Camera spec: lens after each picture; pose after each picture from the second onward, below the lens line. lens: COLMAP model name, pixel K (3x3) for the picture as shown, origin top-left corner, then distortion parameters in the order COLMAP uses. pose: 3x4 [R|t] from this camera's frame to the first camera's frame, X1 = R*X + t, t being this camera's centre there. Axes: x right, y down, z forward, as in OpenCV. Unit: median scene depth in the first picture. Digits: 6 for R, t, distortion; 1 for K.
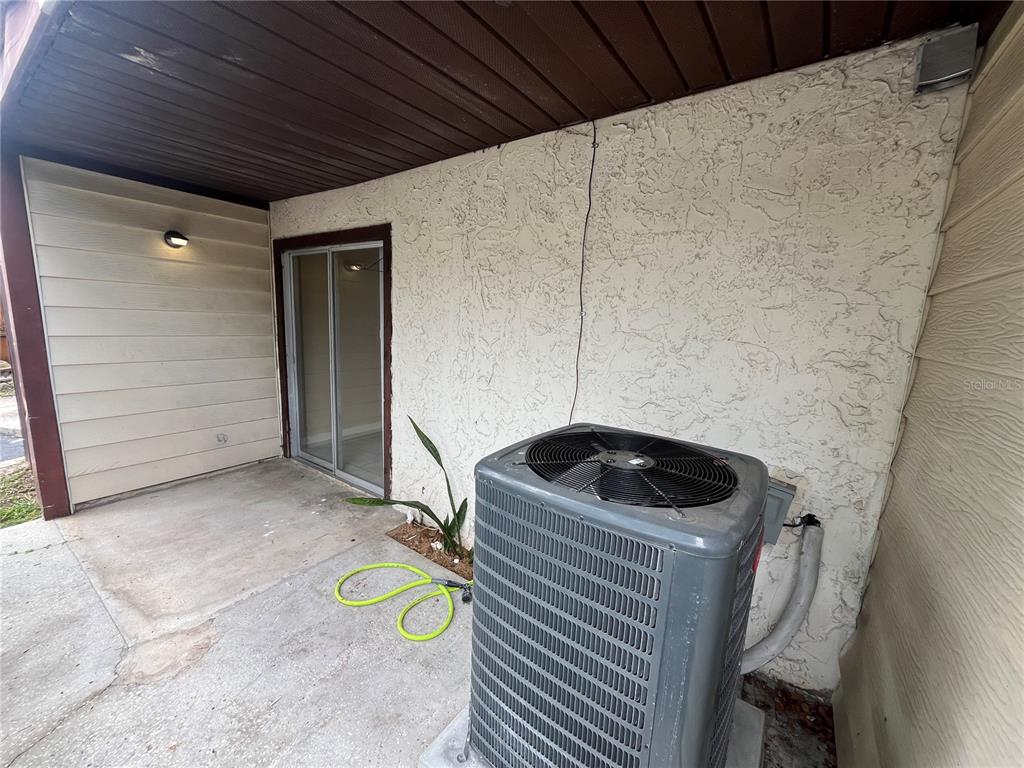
lens RADIAL K [[415.3, 0, 507.1], [0, 415.3, 386.3], [0, 0, 1]] dist [-0.001092, -0.000227]
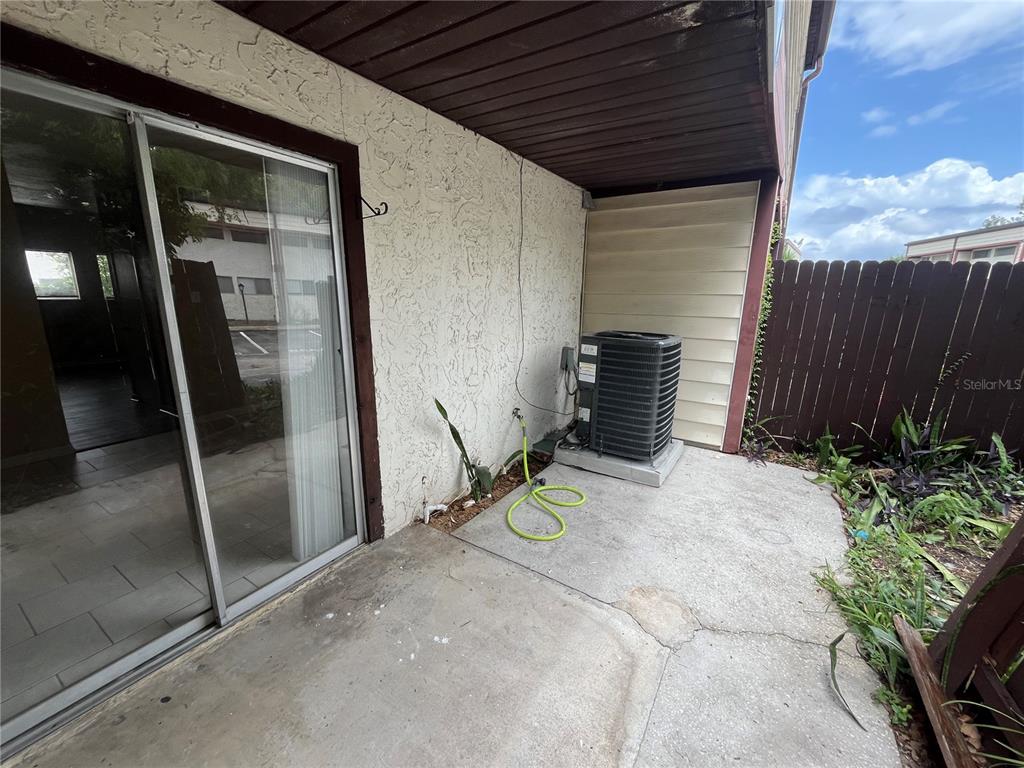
lens RADIAL K [[415.3, 0, 510.0], [0, 415.3, 386.3], [0, 0, 1]] dist [-0.001092, -0.000227]
pose [[-0.057571, -0.263146, 0.963037, -1.160915], [0.150896, 0.951261, 0.268949, -0.176769], [-0.986872, 0.160802, -0.015058, 0.902775]]
